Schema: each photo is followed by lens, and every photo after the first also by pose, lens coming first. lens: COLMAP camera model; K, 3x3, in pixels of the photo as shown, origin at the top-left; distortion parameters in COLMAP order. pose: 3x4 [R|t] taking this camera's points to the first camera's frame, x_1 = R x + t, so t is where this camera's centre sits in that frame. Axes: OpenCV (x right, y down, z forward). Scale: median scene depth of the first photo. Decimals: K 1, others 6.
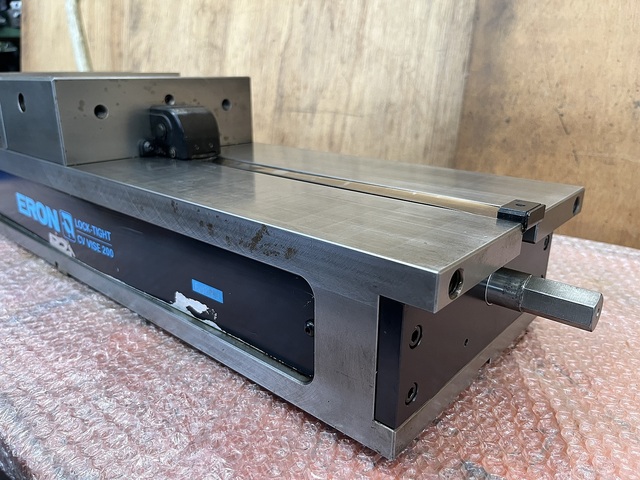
lens RADIAL K [[498.4, 0, 320.0], [0, 498.4, 240.0], [0, 0, 1]] dist [-0.005305, -0.002554]
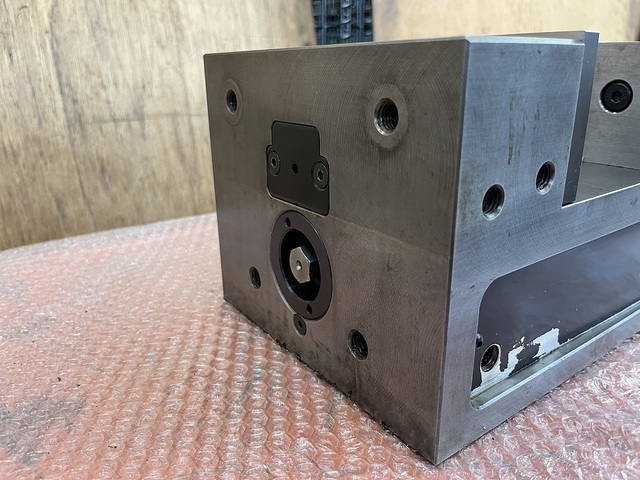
lens RADIAL K [[498.4, 0, 320.0], [0, 498.4, 240.0], [0, 0, 1]] dist [-0.005305, -0.002554]
pose [[0.234669, -0.323712, 0.916592, -0.646839], [0.331488, 0.913053, 0.237593, -0.188692], [-0.913809, 0.248084, 0.321571, 0.606303]]
